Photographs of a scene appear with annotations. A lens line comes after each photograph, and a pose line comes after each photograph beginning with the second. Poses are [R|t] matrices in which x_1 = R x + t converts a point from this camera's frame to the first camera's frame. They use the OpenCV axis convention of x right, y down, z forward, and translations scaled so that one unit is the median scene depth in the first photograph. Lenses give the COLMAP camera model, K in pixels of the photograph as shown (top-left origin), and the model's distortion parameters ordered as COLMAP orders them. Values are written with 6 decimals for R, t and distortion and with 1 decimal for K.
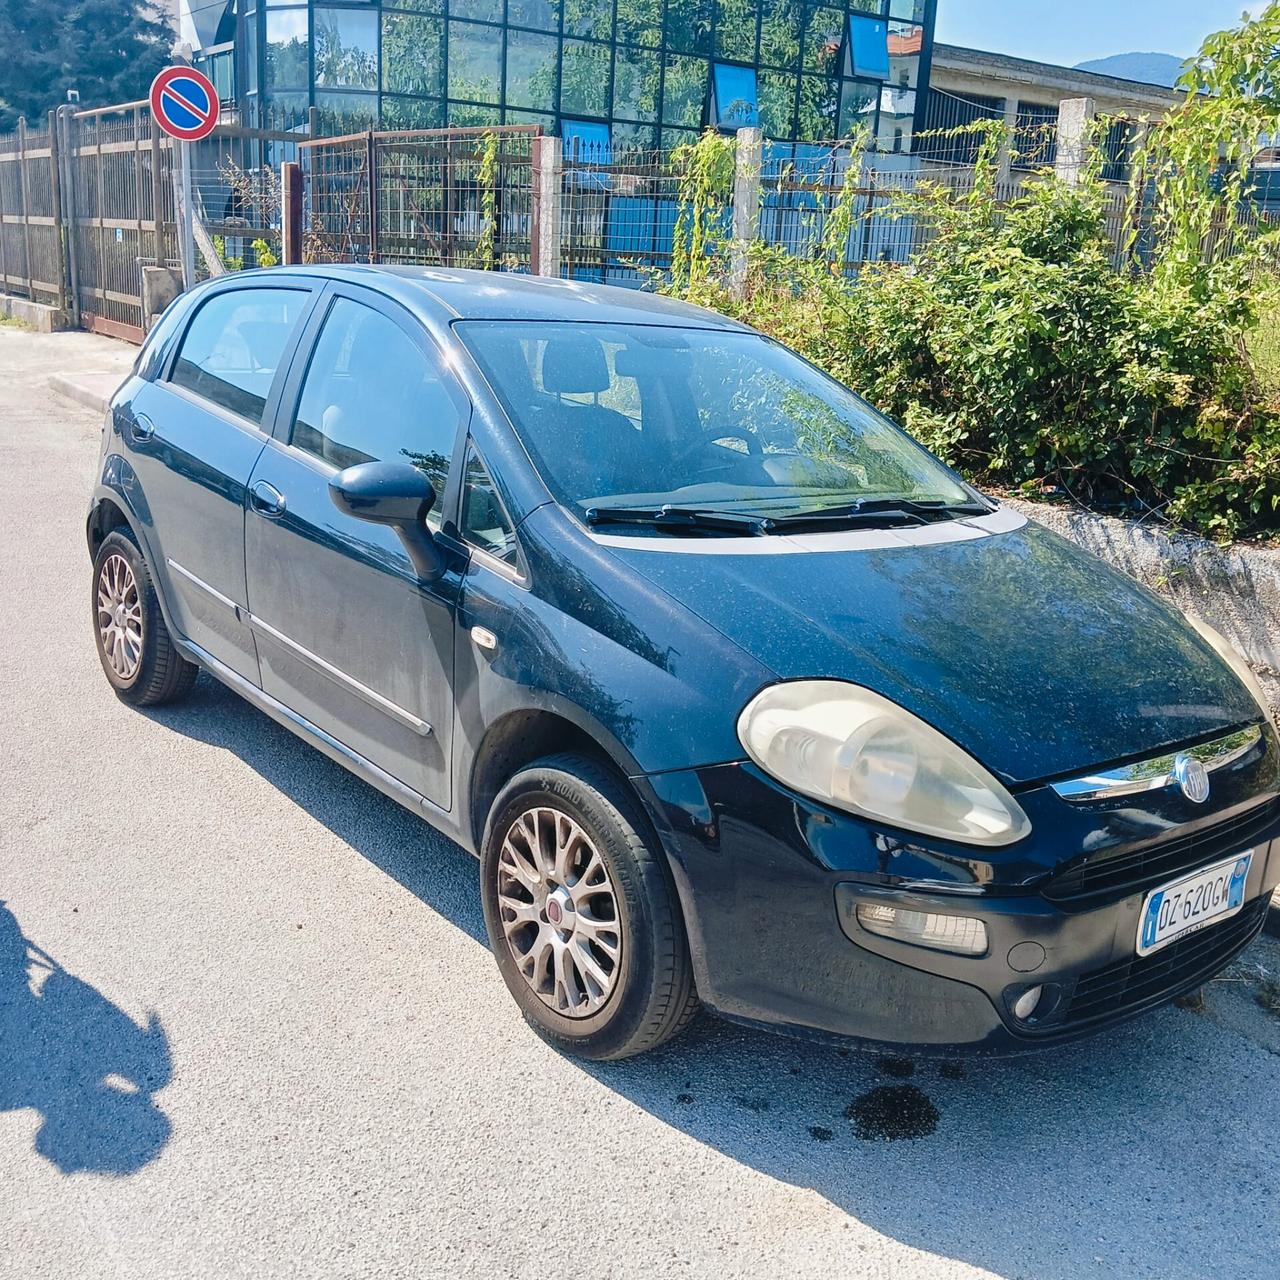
lens RADIAL K [[1380.8, 0, 645.5], [0, 1380.8, 636.6], [0, 0, 1]] dist [0.099507, -0.208625]
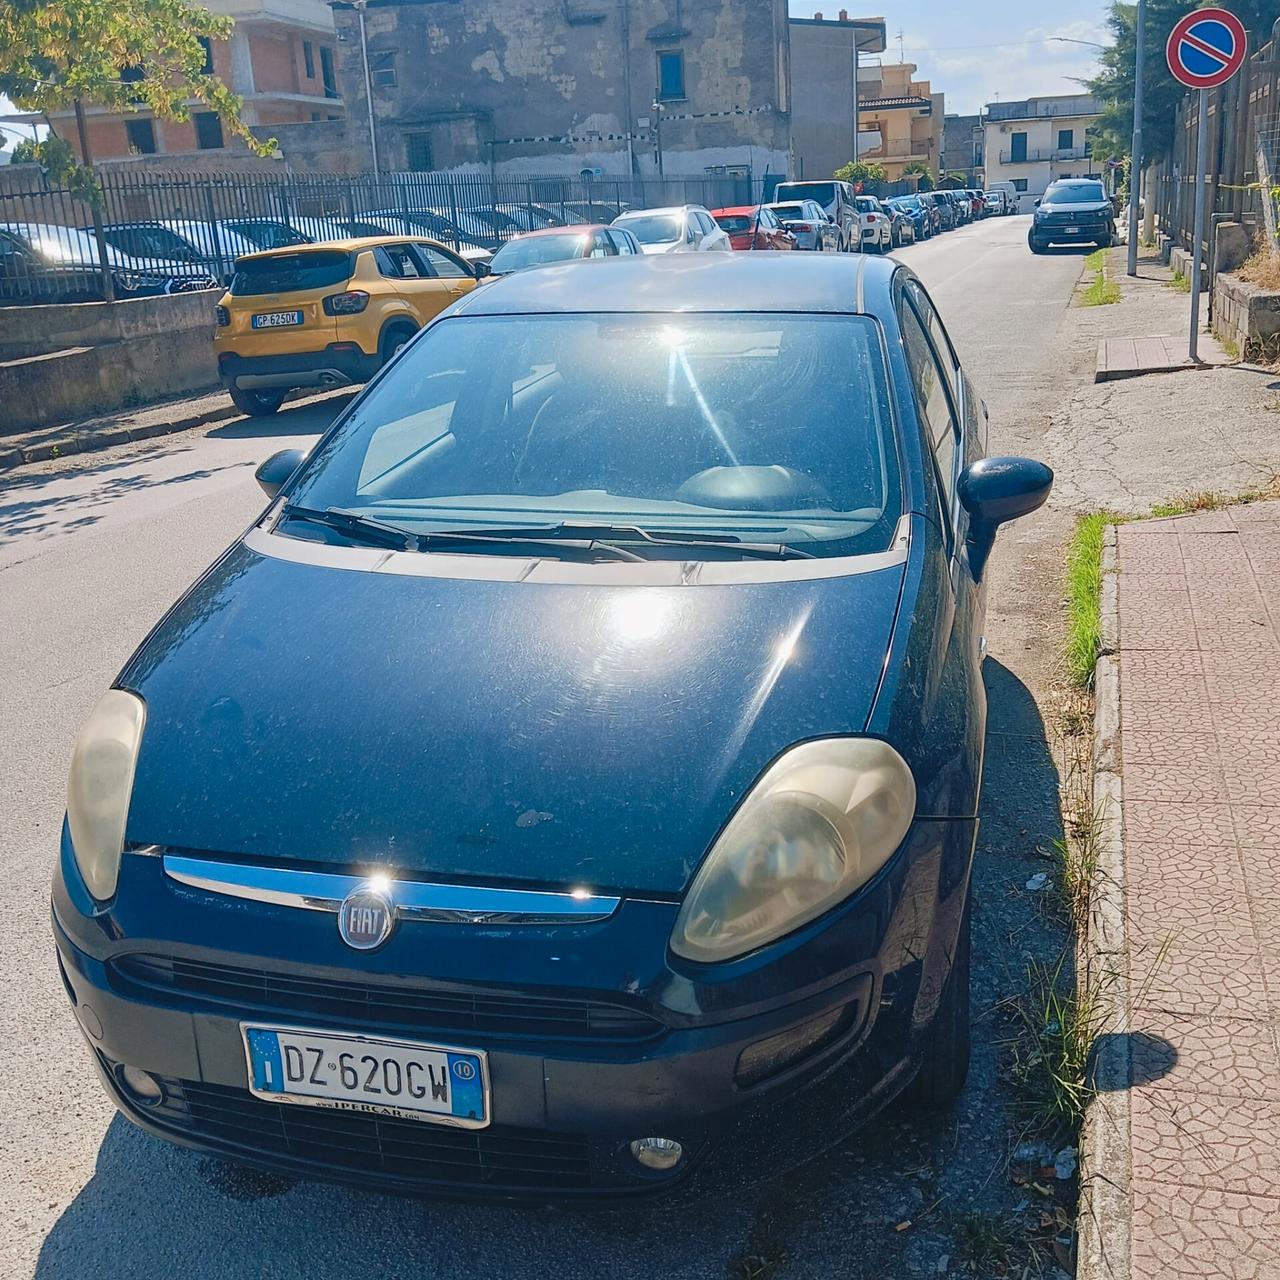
lens RADIAL K [[1380.8, 0, 645.5], [0, 1380.8, 636.6], [0, 0, 1]] dist [0.099507, -0.208625]
pose [[0.586297, 0.159938, -0.794151, 0.619134], [-0.133327, 0.986000, 0.100144, -0.086213], [0.799049, 0.047167, 0.599412, 0.378500]]
